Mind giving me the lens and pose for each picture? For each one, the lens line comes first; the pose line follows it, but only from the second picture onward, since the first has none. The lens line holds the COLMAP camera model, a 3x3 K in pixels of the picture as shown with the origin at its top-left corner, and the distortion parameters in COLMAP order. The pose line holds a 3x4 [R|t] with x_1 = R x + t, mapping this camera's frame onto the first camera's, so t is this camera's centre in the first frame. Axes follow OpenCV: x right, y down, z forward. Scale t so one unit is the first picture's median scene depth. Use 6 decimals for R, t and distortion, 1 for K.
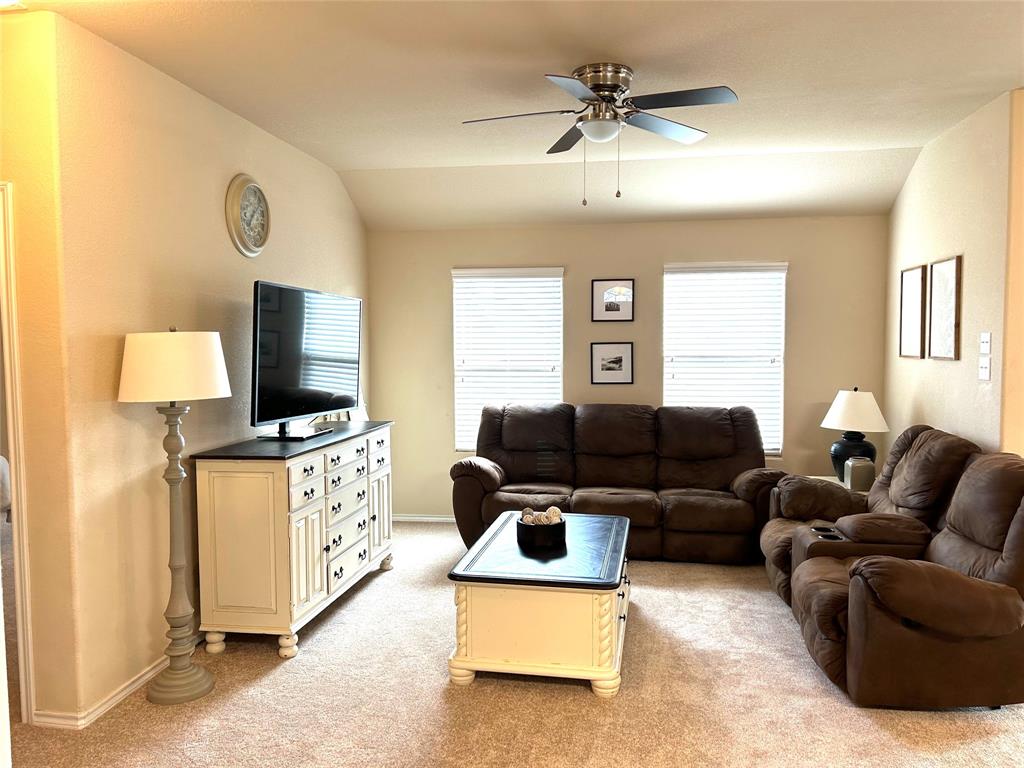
lens RADIAL K [[771.8, 0, 514.0], [0, 771.8, 386.2], [0, 0, 1]] dist [0.088628, -0.087709]
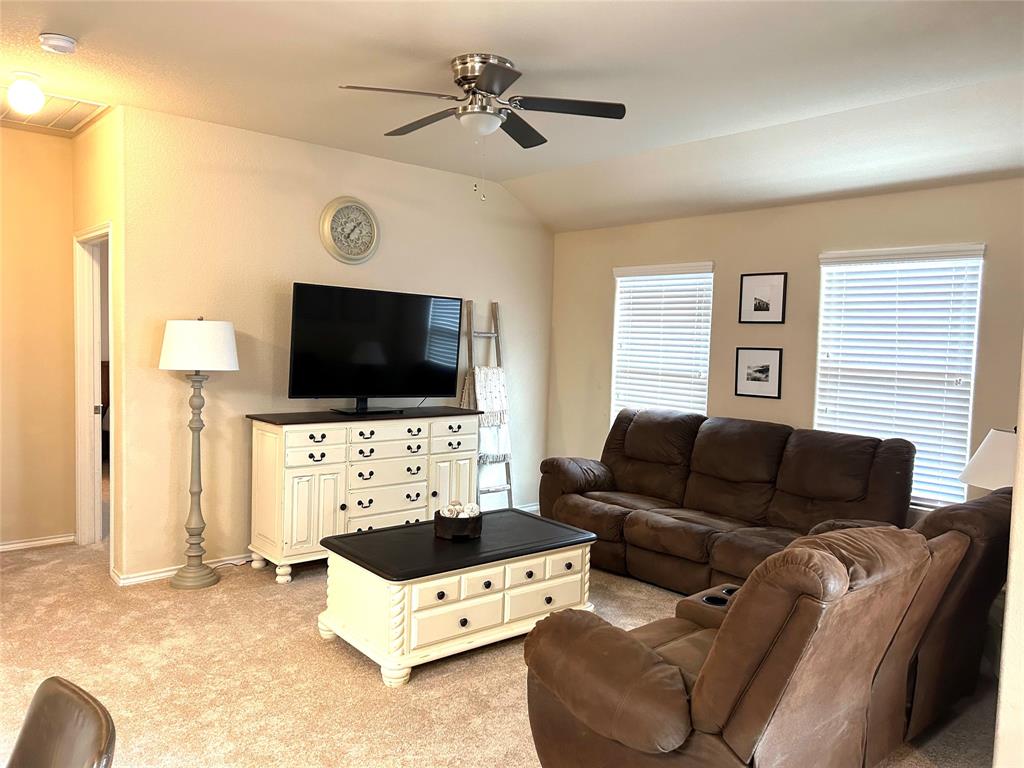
lens RADIAL K [[771.8, 0, 508.9], [0, 771.8, 384.3], [0, 0, 1]] dist [0.088628, -0.087709]
pose [[0.753523, 0.069578, -0.653730, 0.482719], [-0.073891, 0.997046, 0.020947, -0.014664], [0.653256, 0.032521, 0.756438, 0.177920]]
